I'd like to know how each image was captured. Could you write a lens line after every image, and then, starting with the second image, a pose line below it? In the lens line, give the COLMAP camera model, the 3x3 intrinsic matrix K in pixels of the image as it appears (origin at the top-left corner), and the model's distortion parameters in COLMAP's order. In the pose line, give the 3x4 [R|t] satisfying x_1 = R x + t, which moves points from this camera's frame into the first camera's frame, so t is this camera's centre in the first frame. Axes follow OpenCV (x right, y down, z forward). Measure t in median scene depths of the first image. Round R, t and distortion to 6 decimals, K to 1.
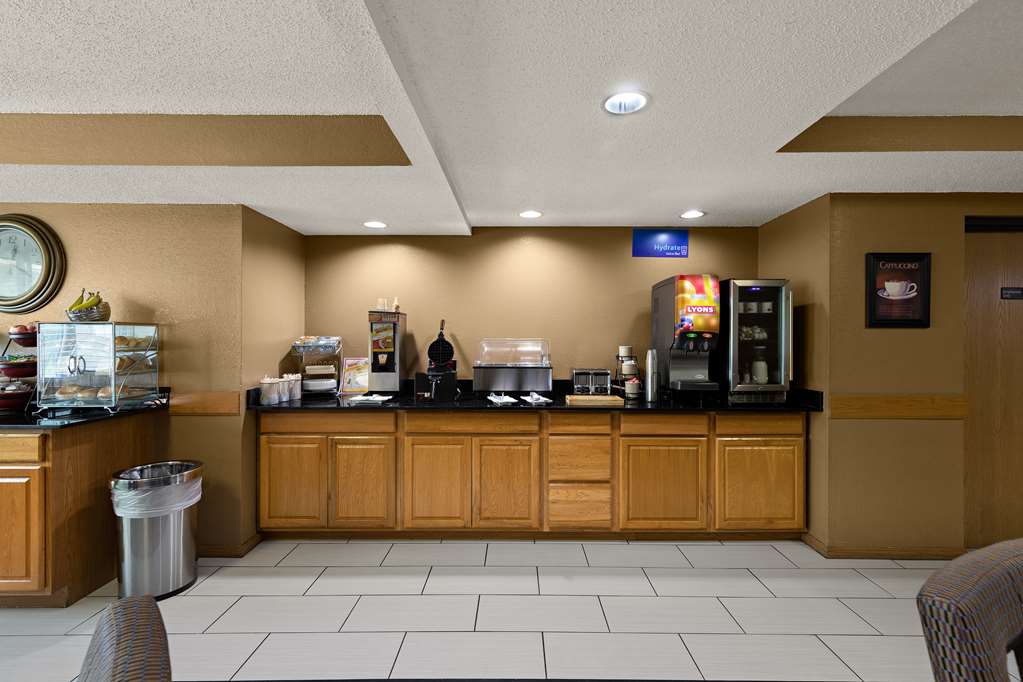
lens RADIAL K [[455.0, 0, 515.8], [0, 455.0, 347.1], [0, 0, 1]] dist [0.000453, 0.000064]
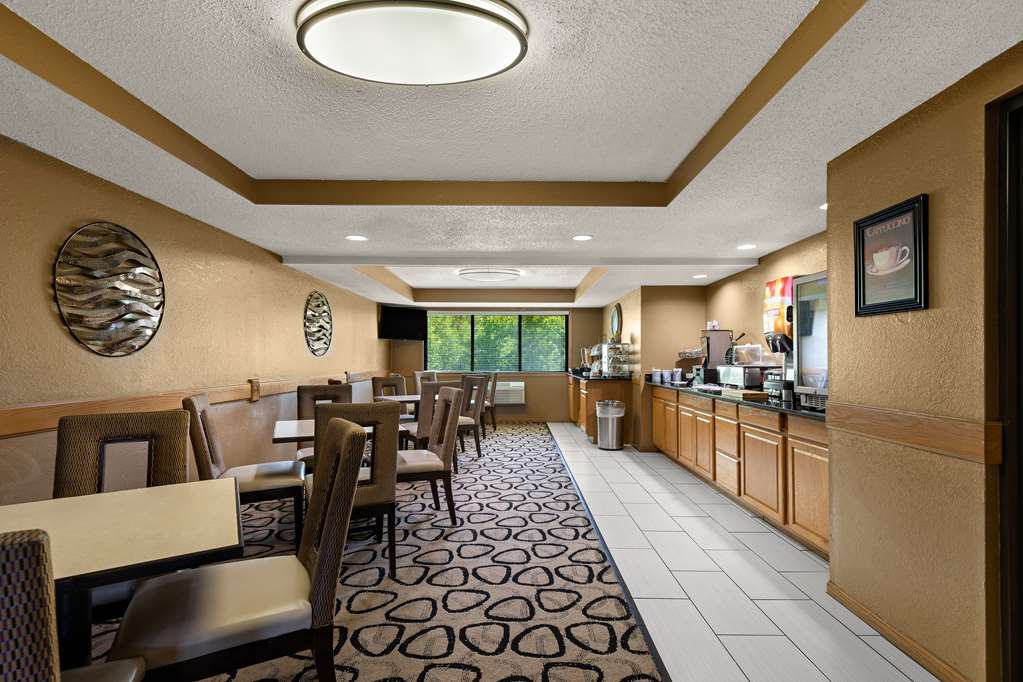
lens RADIAL K [[455.0, 0, 515.8], [0, 455.0, 347.1], [0, 0, 1]] dist [0.000453, 0.000064]
pose [[0.006818, -0.023774, -0.999694, 1.541578], [-0.000711, 0.999717, -0.023779, 0.026576], [0.999977, 0.000872, 0.006799, 0.415482]]
